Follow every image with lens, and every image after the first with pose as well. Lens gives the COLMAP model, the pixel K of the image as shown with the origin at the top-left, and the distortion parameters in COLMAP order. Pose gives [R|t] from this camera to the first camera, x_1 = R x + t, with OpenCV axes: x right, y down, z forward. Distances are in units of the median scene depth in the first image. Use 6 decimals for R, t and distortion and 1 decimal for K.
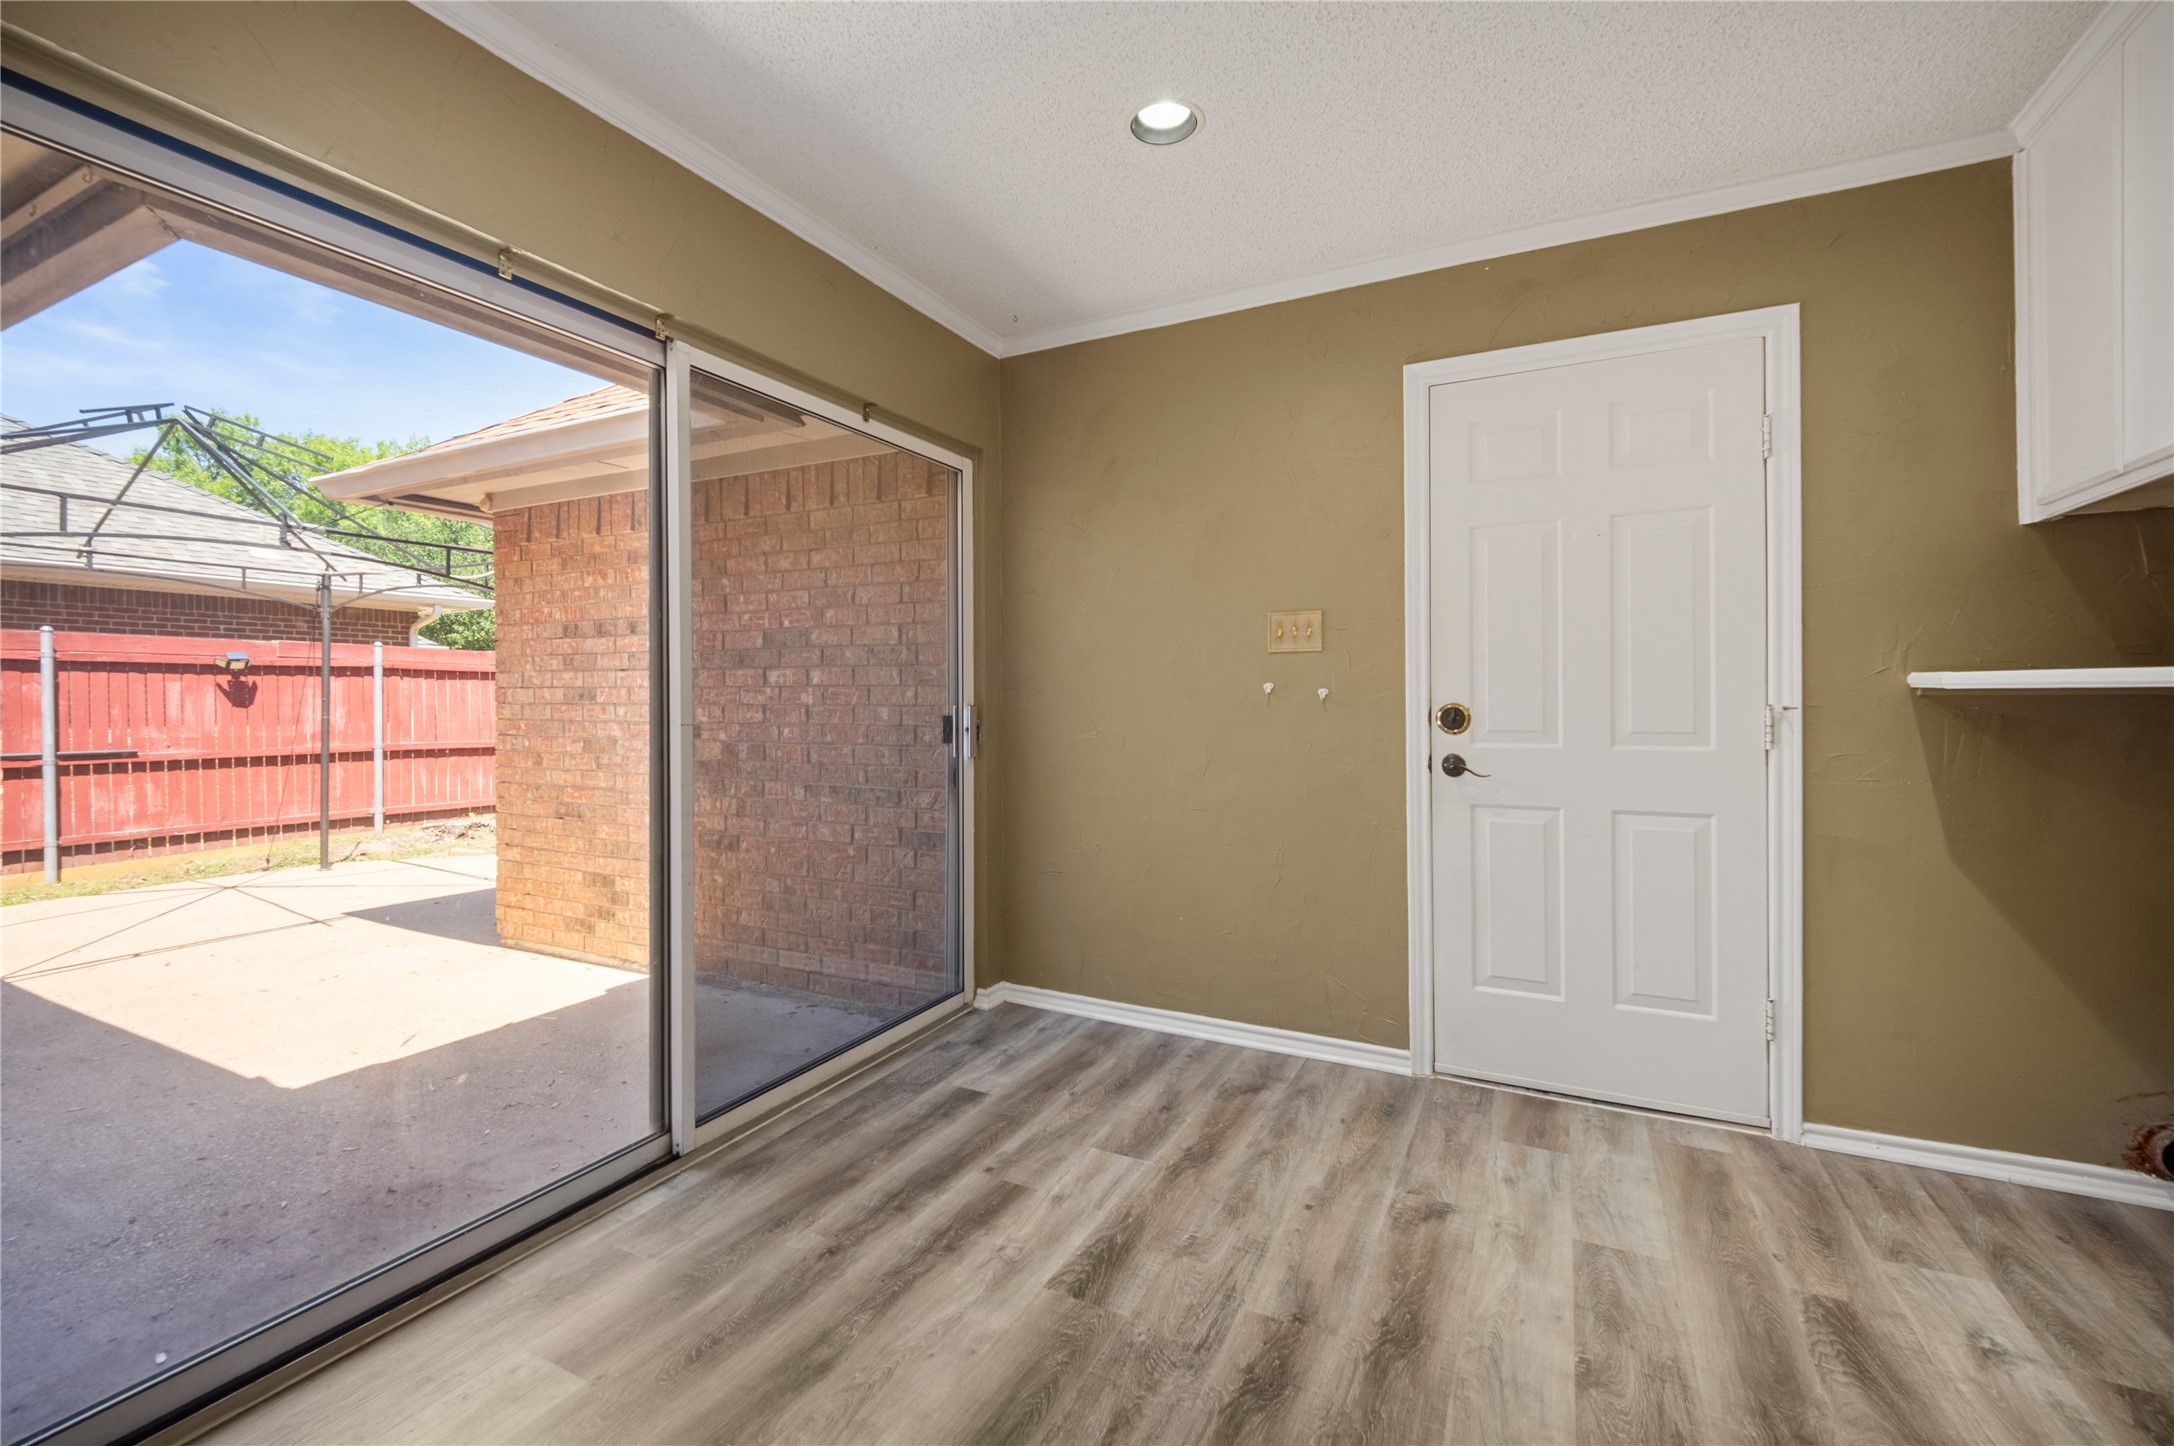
lens RADIAL K [[921.6, 0, 1096.6], [0, 921.6, 711.3], [0, 0, 1]] dist [0.013649, -0.009707]
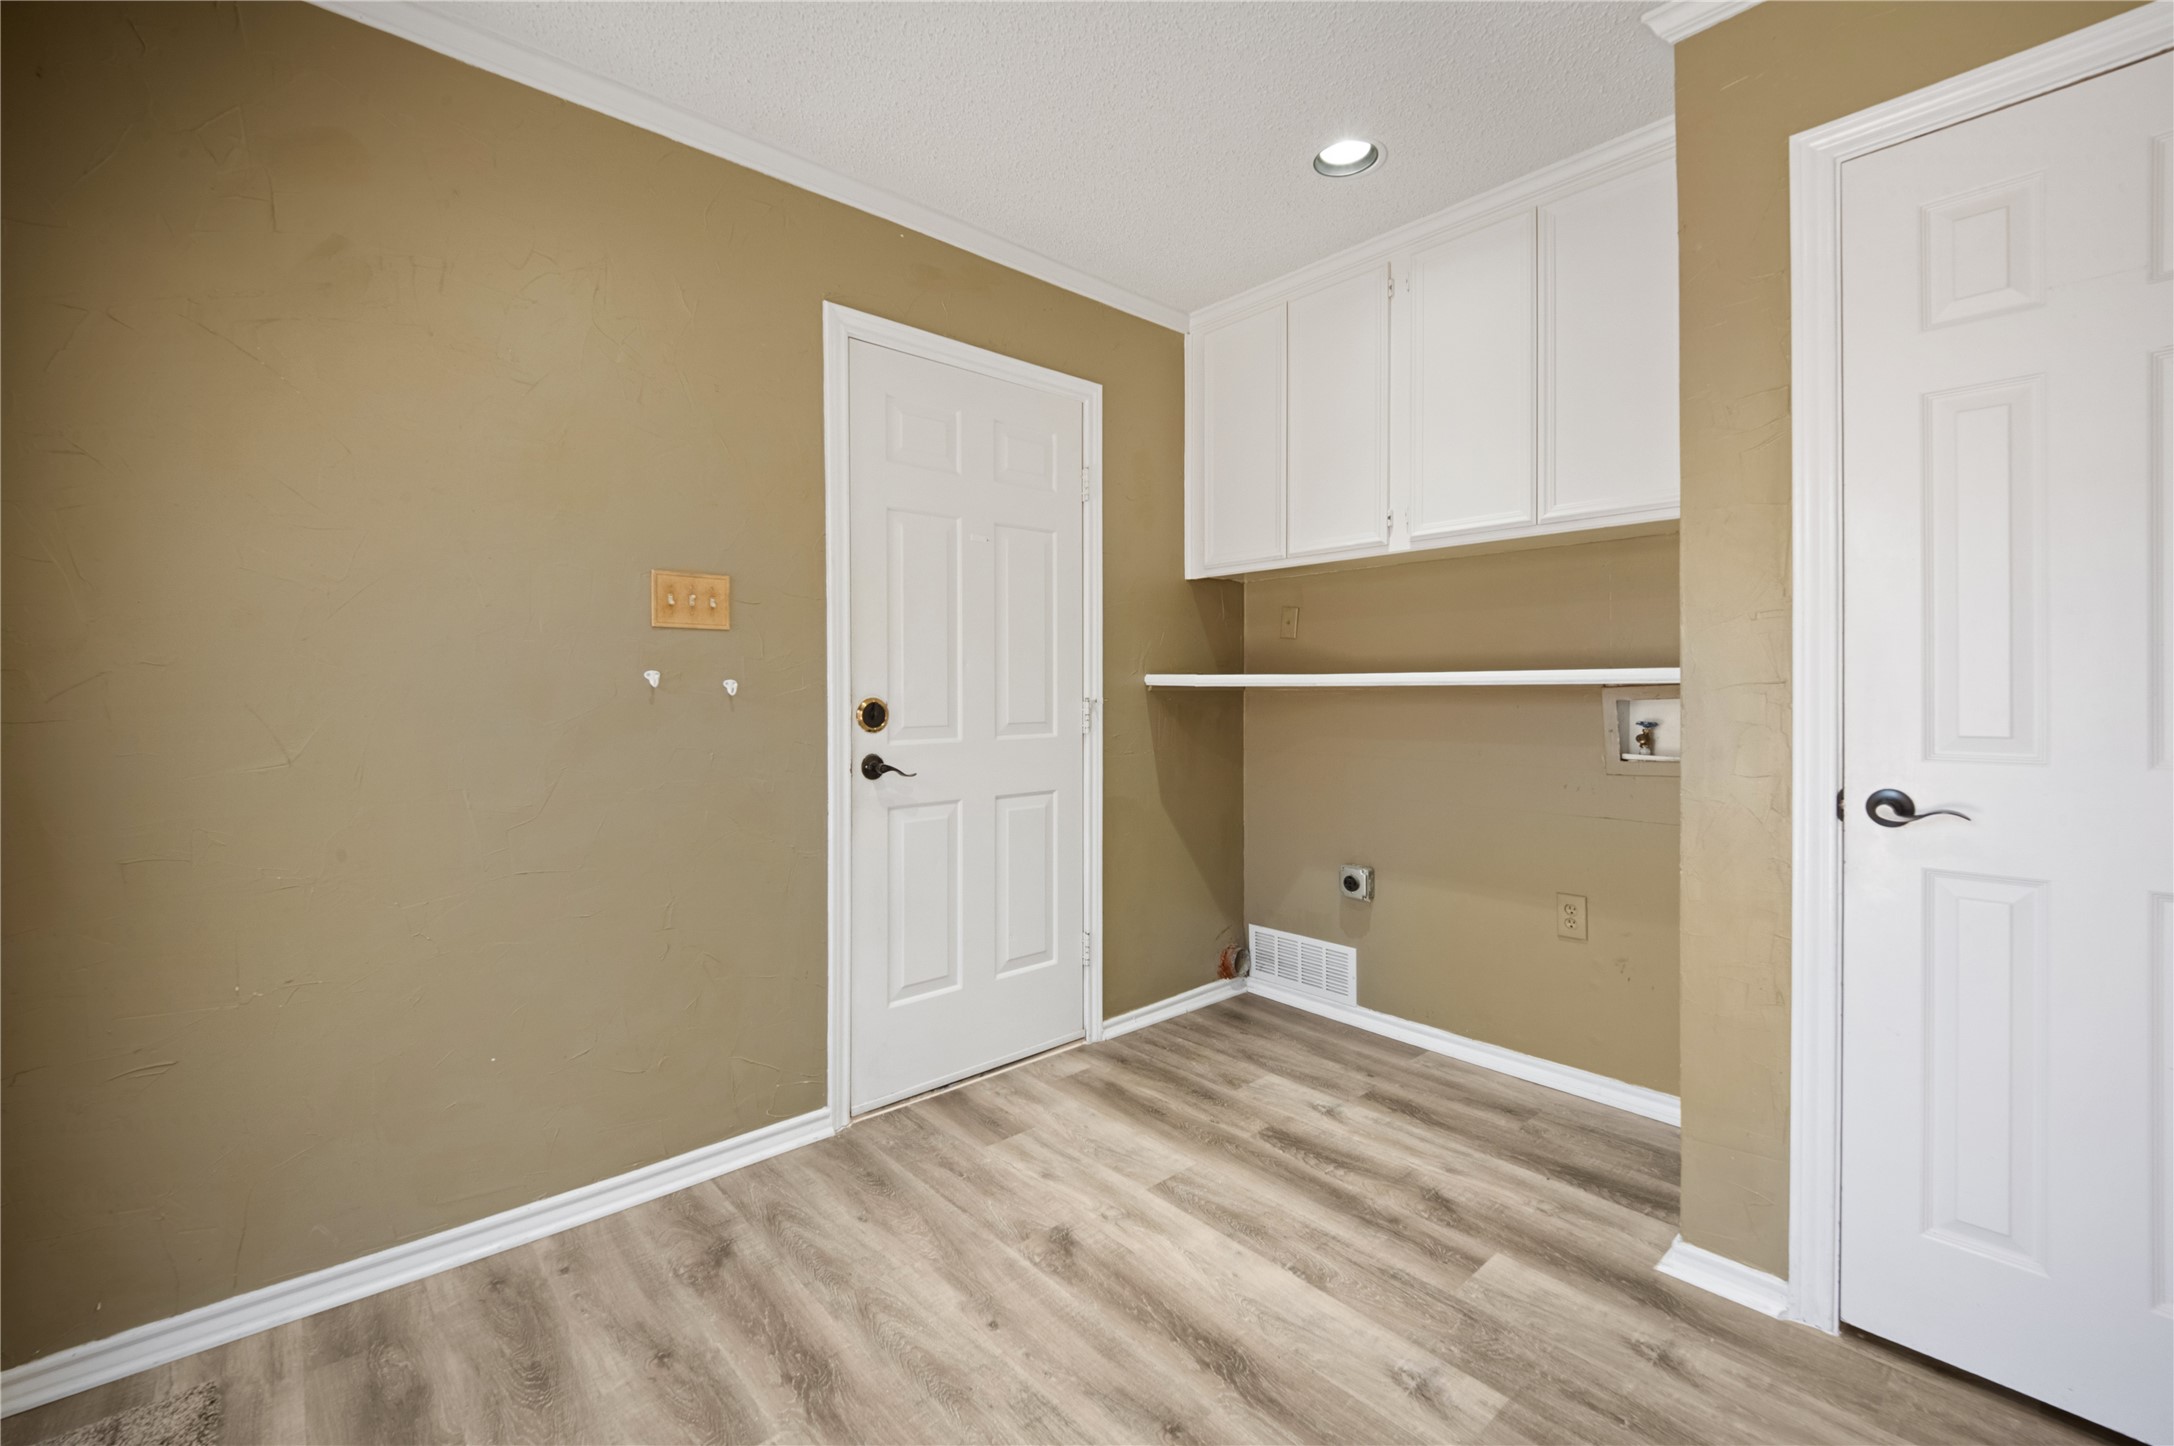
lens RADIAL K [[921.6, 0, 1090.2], [0, 921.6, 688.1], [0, 0, 1]] dist [0.013649, -0.009707]
pose [[0.359235, -0.001251, 0.933246, -0.431937], [0.006277, 0.999980, -0.001076, -0.018458], [-0.933226, 0.006244, 0.359236, 0.543899]]
